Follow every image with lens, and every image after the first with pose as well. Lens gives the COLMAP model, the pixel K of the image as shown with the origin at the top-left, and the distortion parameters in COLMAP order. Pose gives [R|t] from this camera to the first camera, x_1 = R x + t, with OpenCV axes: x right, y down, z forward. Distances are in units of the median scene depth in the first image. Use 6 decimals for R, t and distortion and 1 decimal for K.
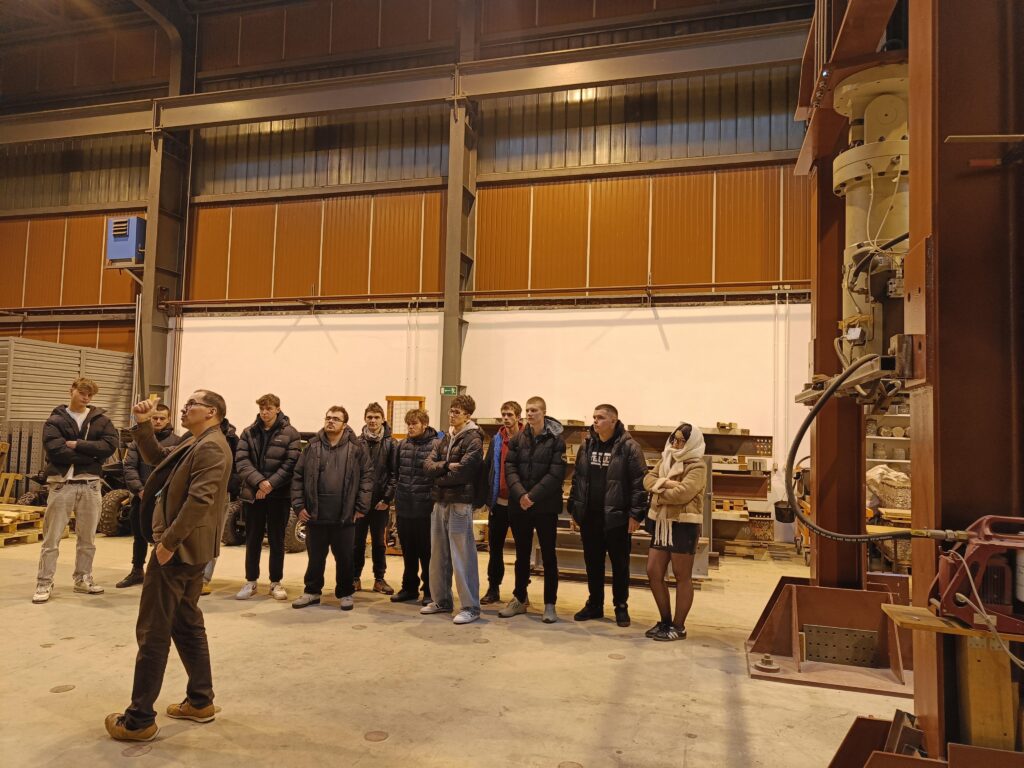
lens RADIAL K [[701.1, 0, 512.0], [0, 701.1, 384.0], [0, 0, 1]] dist [0.017001, -0.000058]
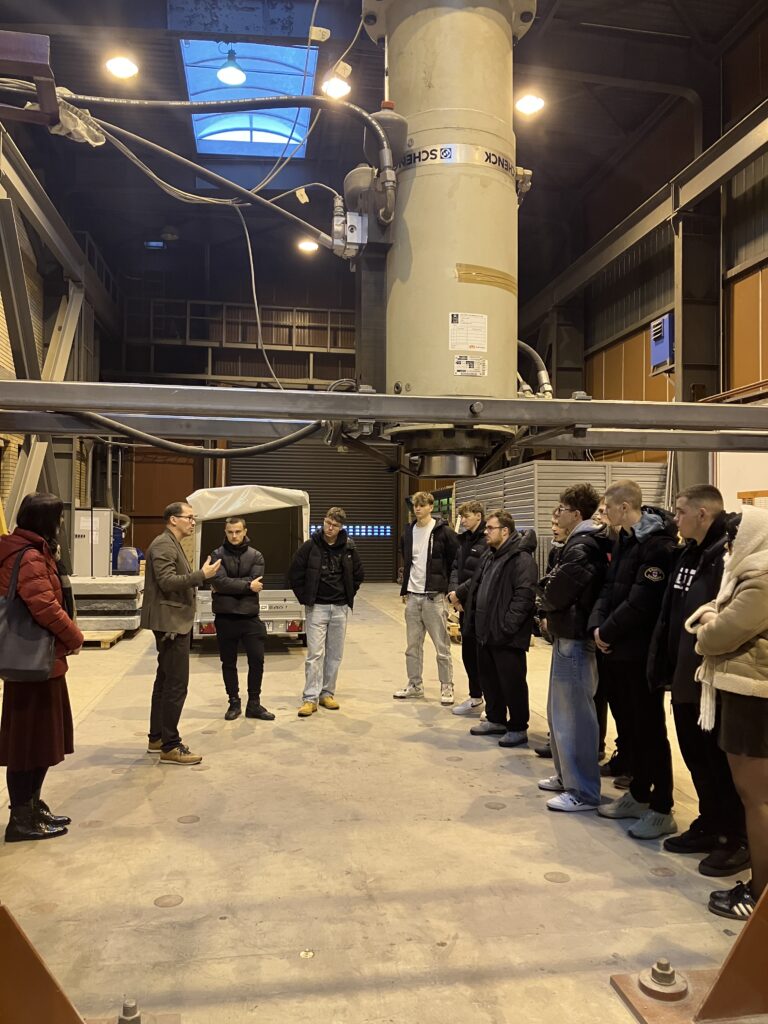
lens RADIAL K [[827.0, 0, 384.0], [0, 827.0, 512.0], [0, 0, 1]] dist [0.005053, 0.014060]
pose [[0.408877, -0.050557, -0.911188, 0.922540], [0.069472, 0.997291, -0.024160, 0.067414], [0.909941, -0.053423, 0.411282, 0.644244]]
